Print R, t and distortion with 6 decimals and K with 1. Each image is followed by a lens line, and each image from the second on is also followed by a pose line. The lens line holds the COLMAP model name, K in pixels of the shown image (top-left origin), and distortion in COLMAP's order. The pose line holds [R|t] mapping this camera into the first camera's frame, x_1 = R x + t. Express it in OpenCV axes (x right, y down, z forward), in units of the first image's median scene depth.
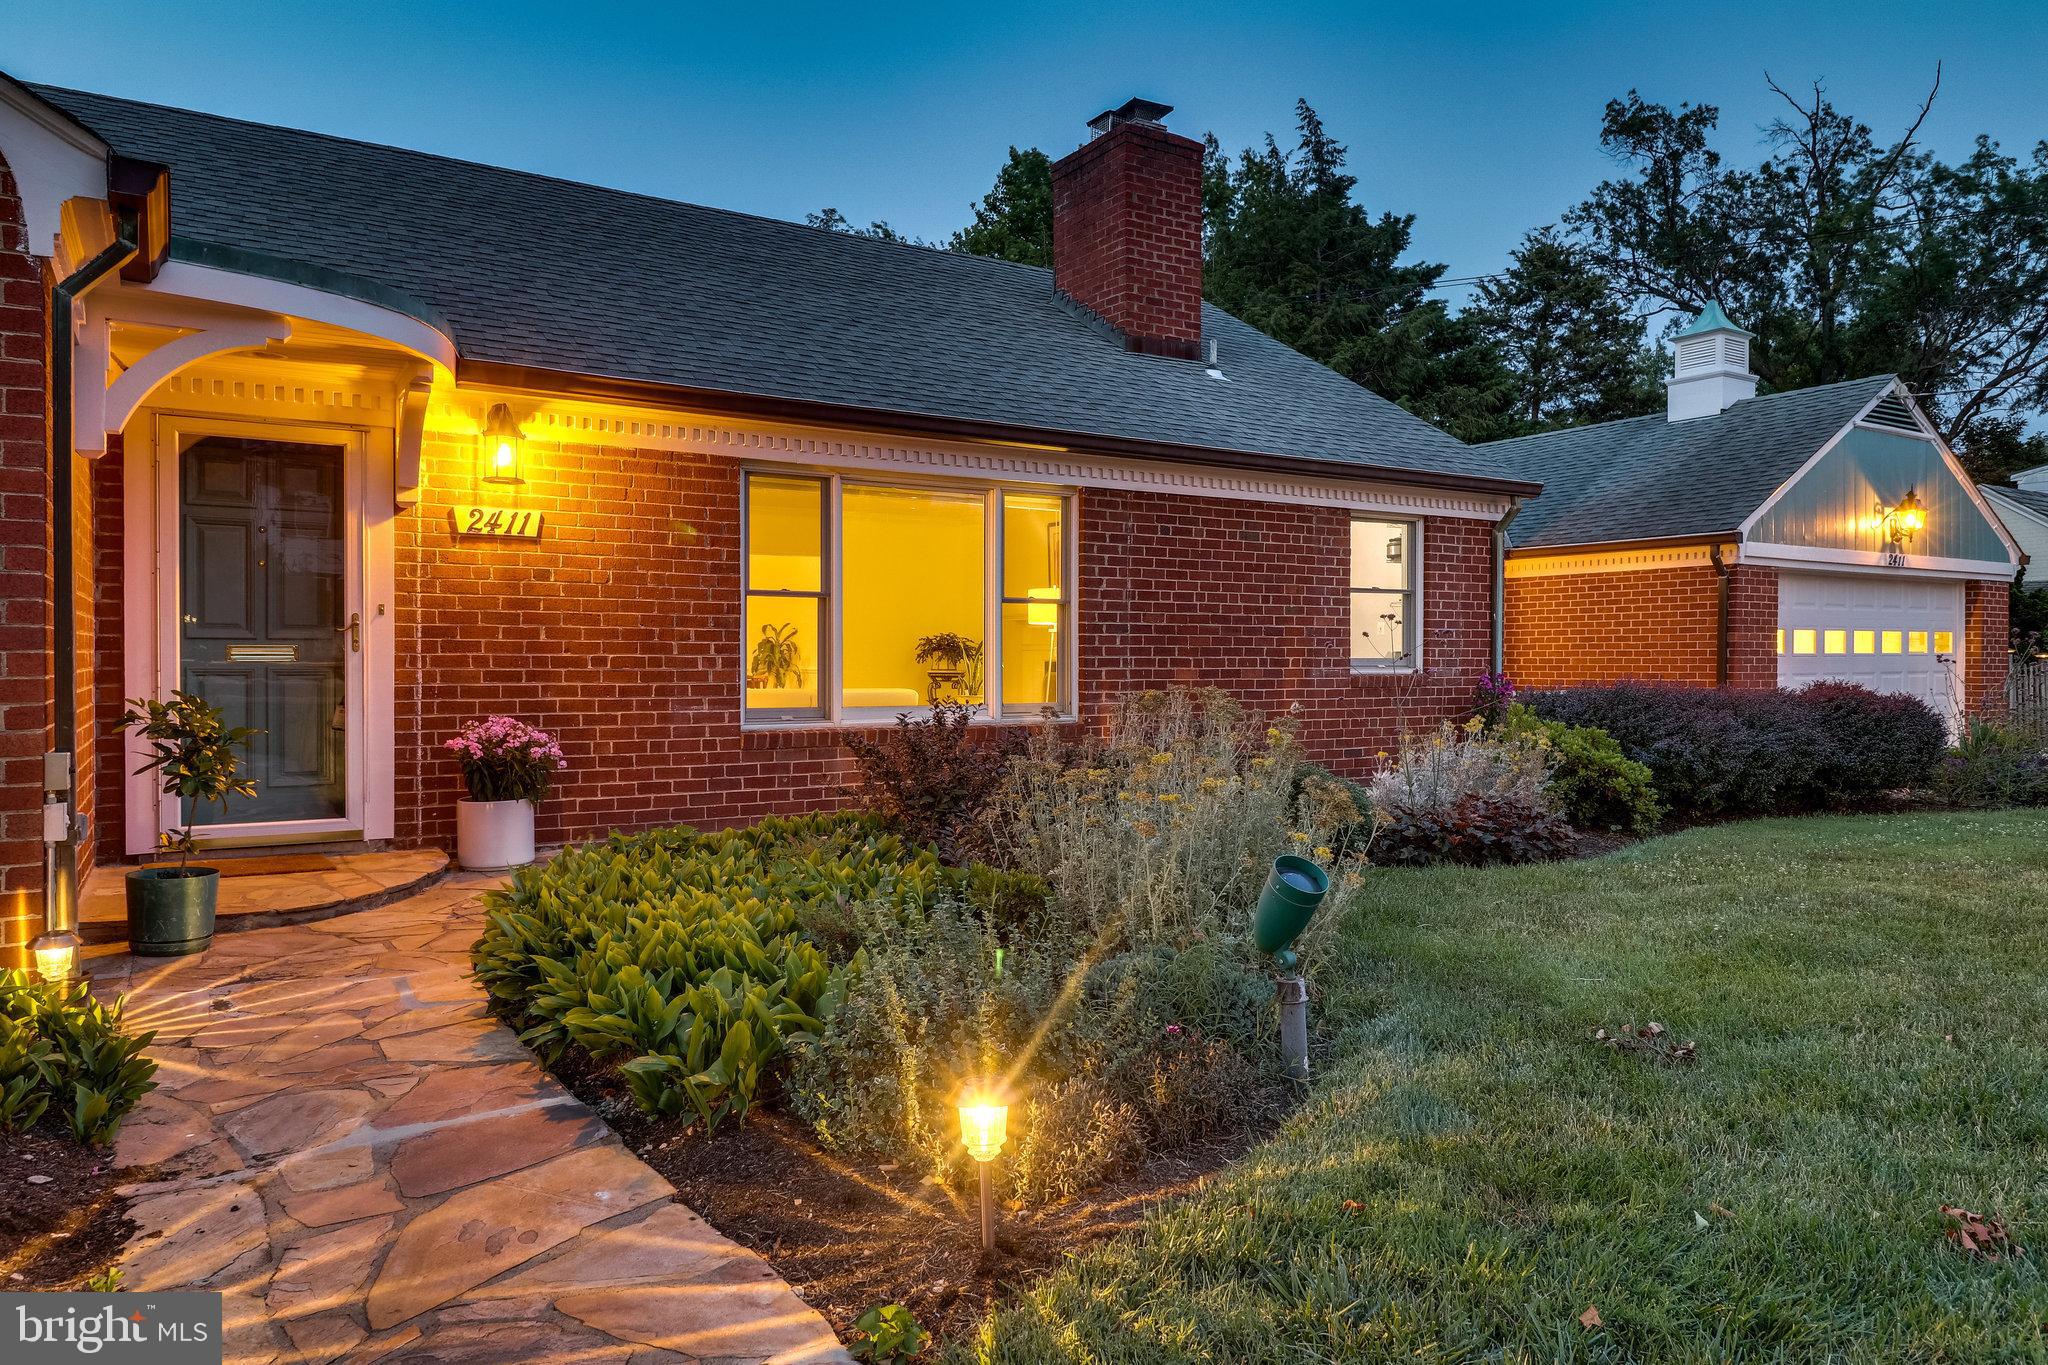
lens RADIAL K [[1327.1, 0, 1024.1], [0, 1327.1, 673.7], [0, 0, 1]] dist [0.015129, -0.019067]
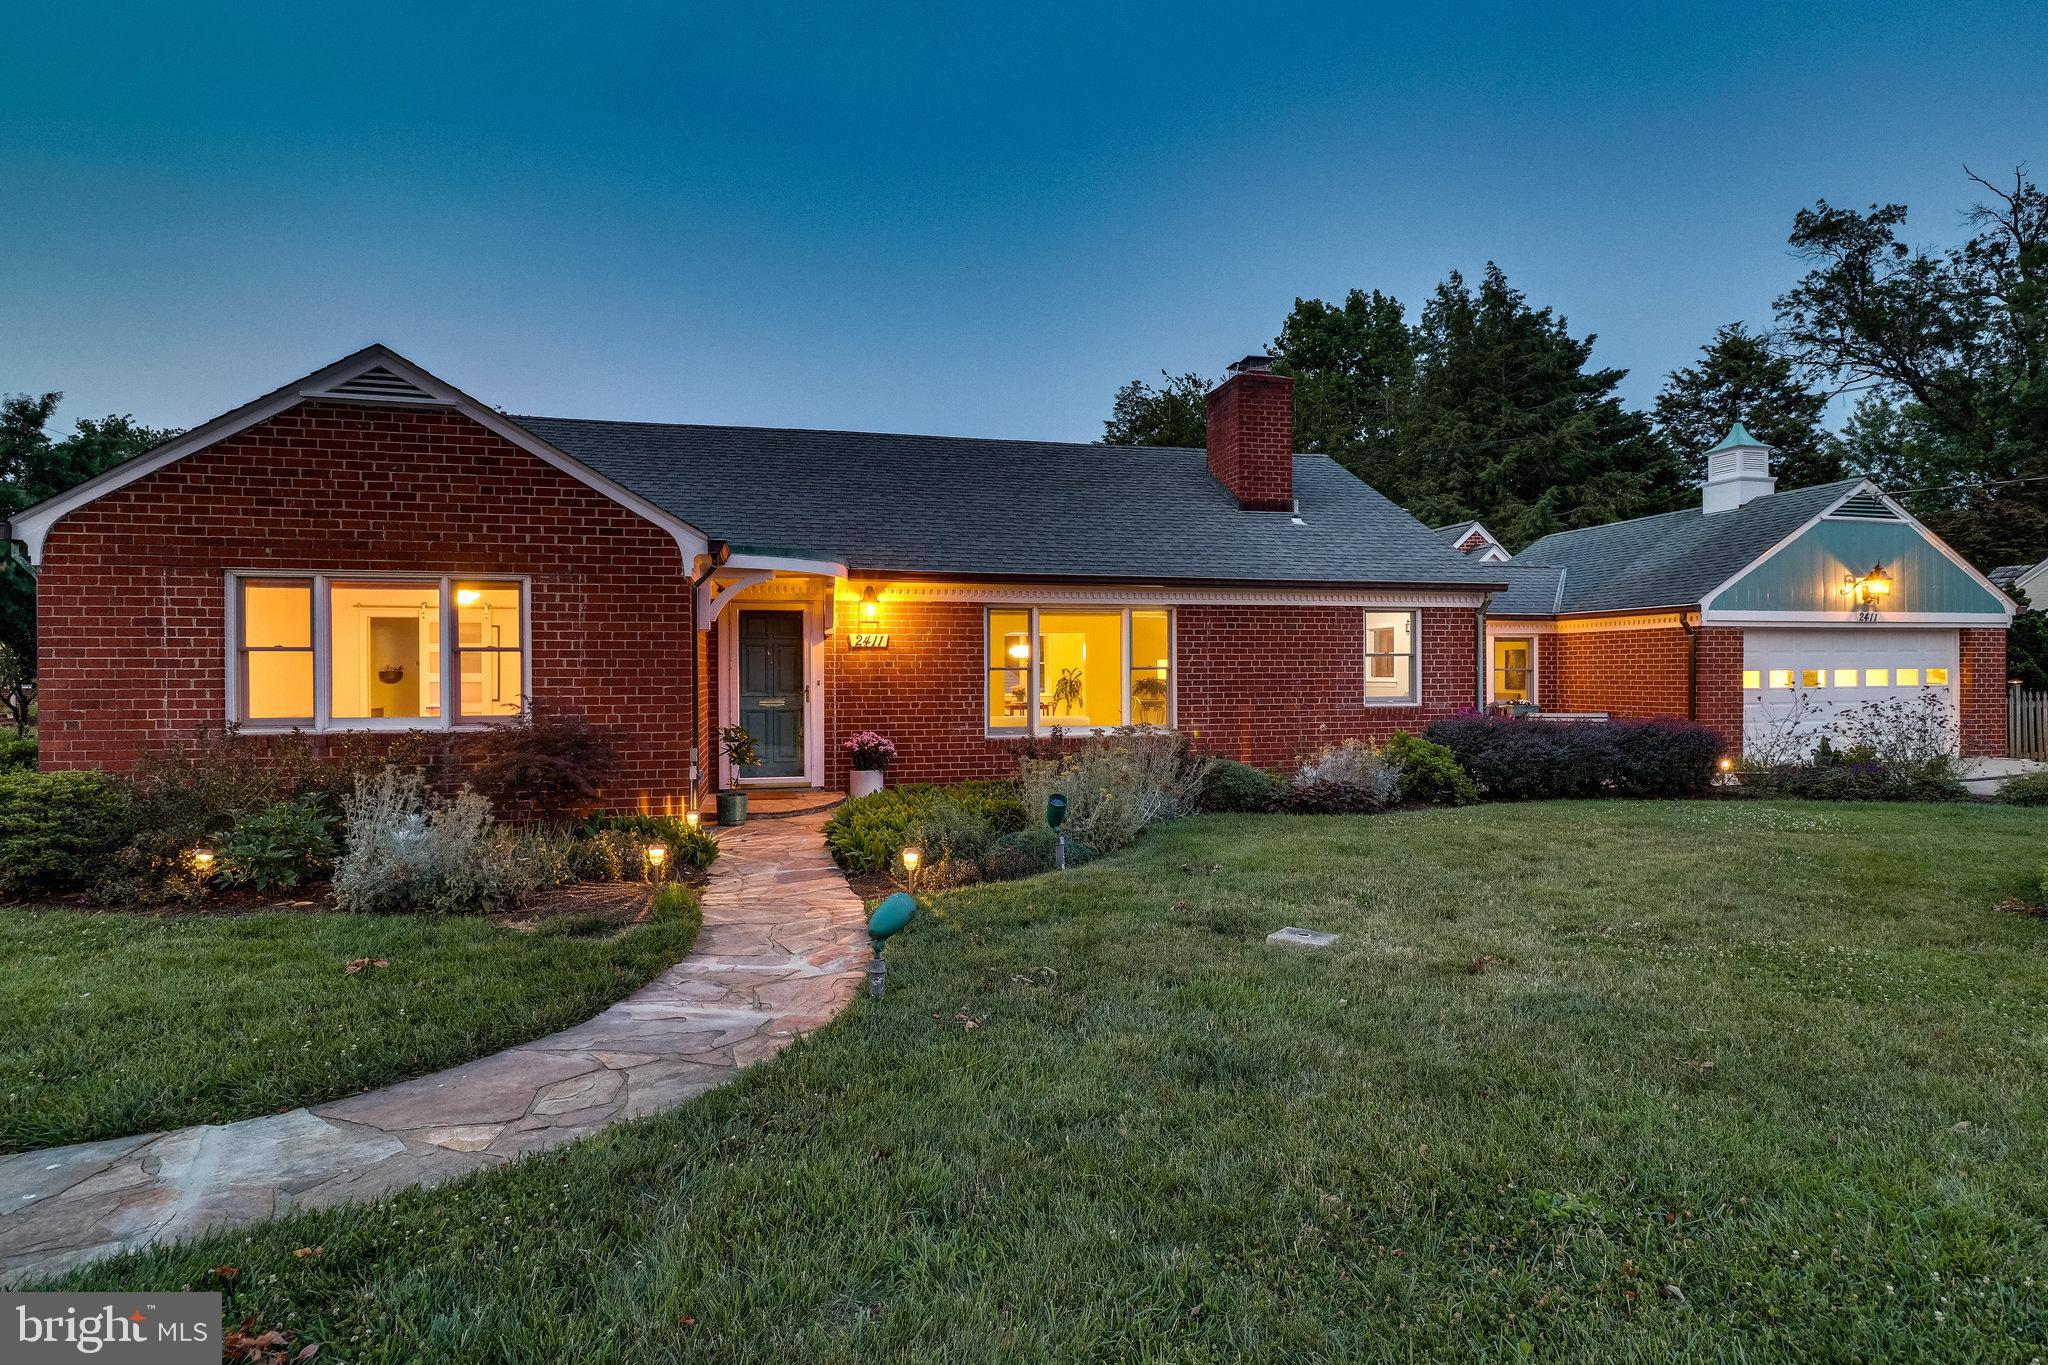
lens RADIAL K [[1025.9, 0, 1024.6], [0, 1025.9, 676.5], [0, 0, 1]] dist [0.005408, -0.013776]
pose [[0.949061, -0.005077, -0.315051, 0.267167], [0.003096, 0.999972, -0.006788, -0.032306], [0.315077, 0.005467, 0.949050, -0.360417]]
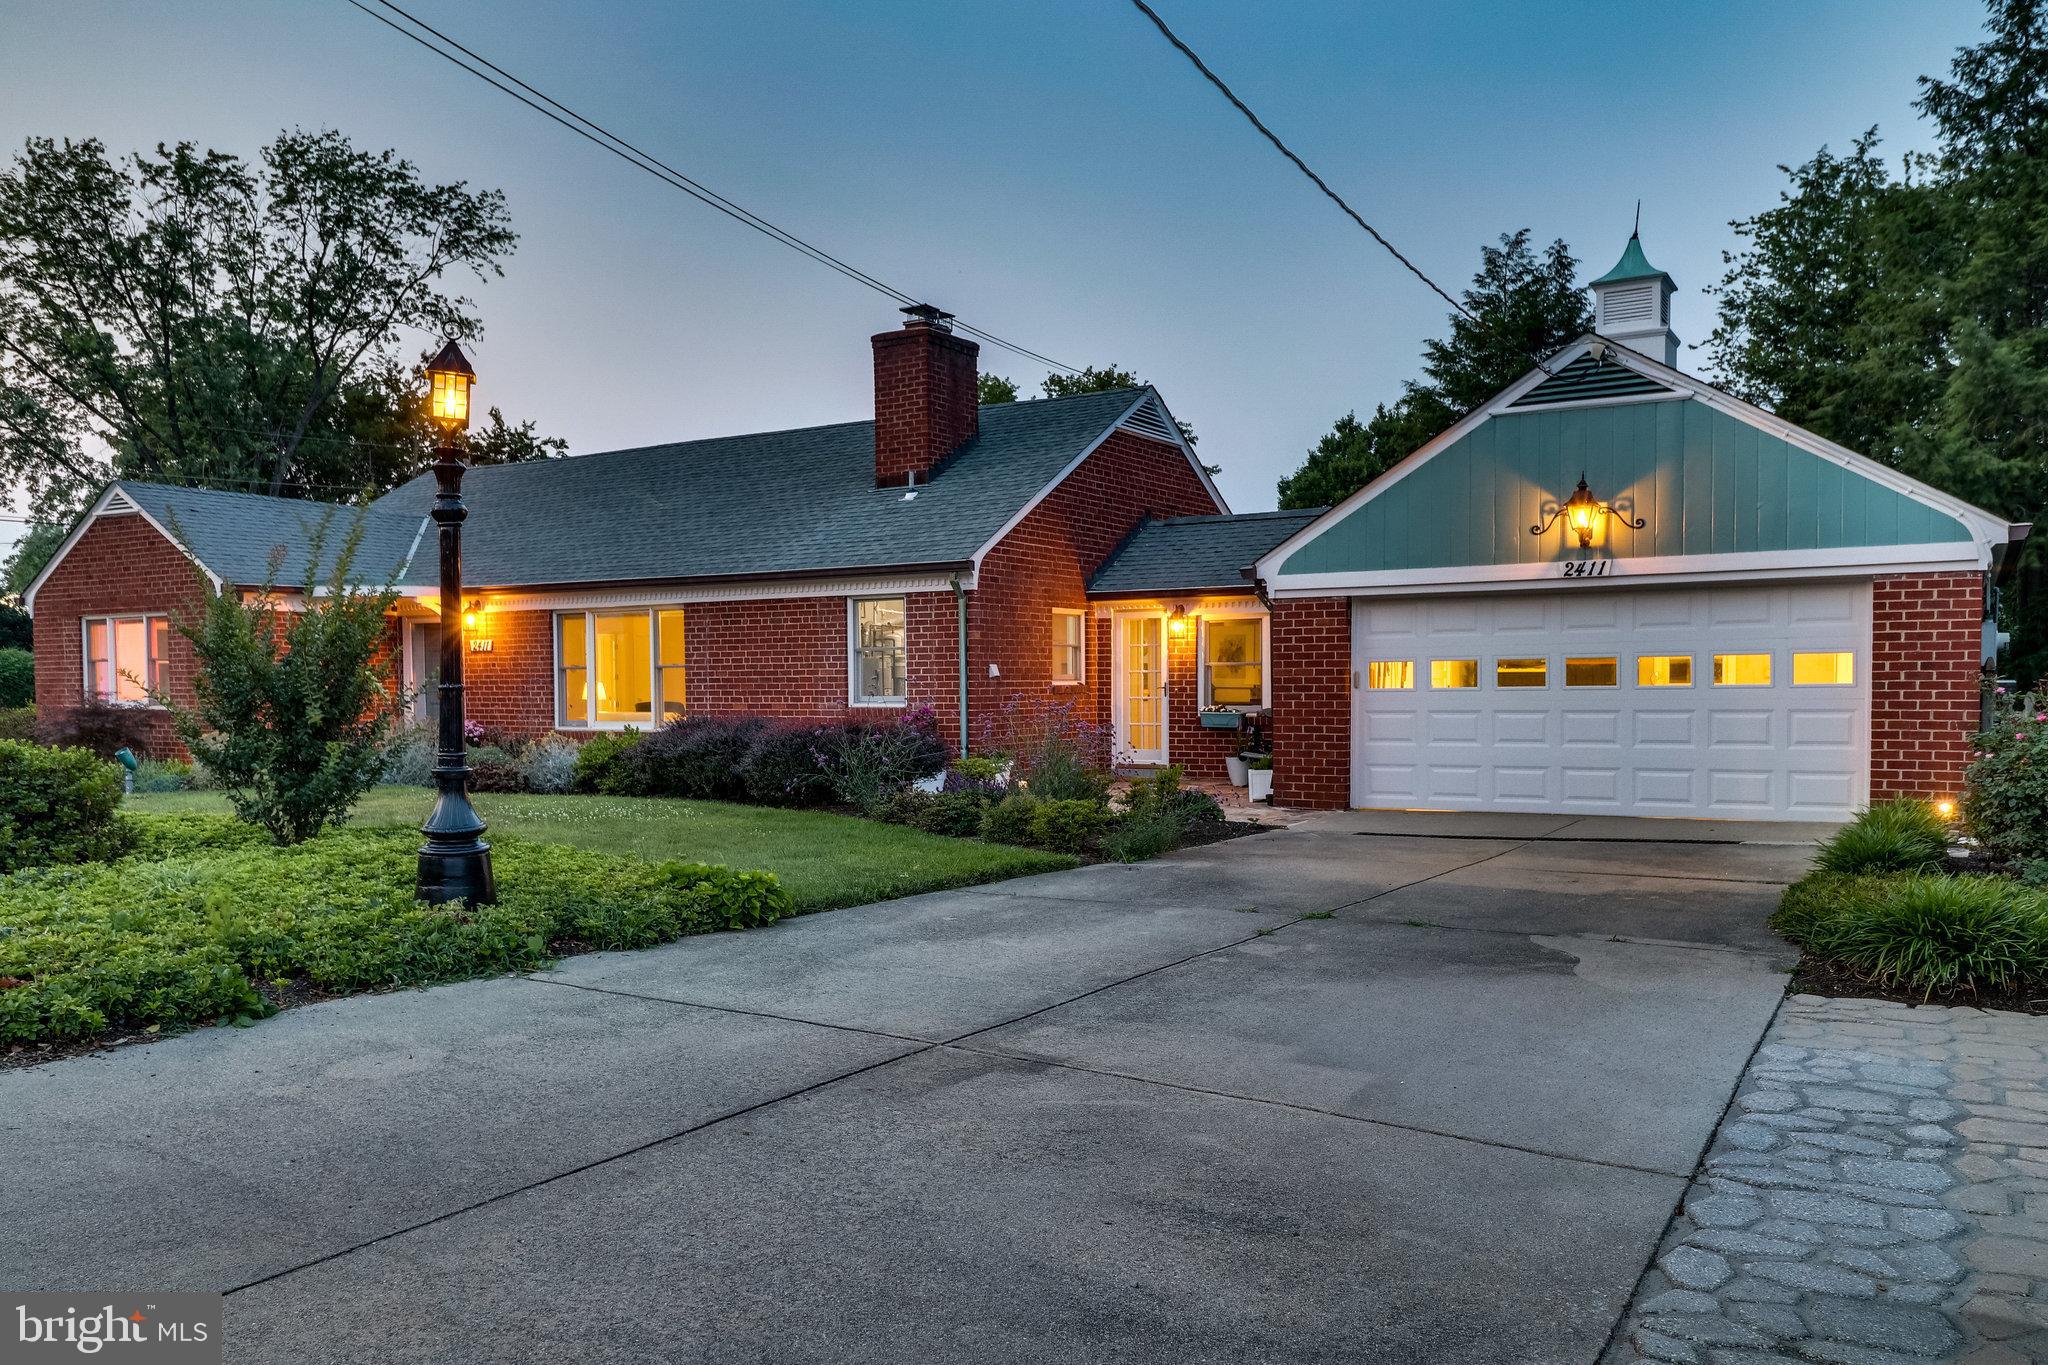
lens RADIAL K [[1503.6, 0, 1025.5], [0, 1503.6, 745.1], [0, 0, 1]] dist [0.003708, -0.000135]
pose [[0.454218, 0.031628, -0.890329, 1.975608], [-0.001073, 0.999388, 0.034955, -0.017571], [0.890890, -0.014922, 0.453975, 0.449368]]
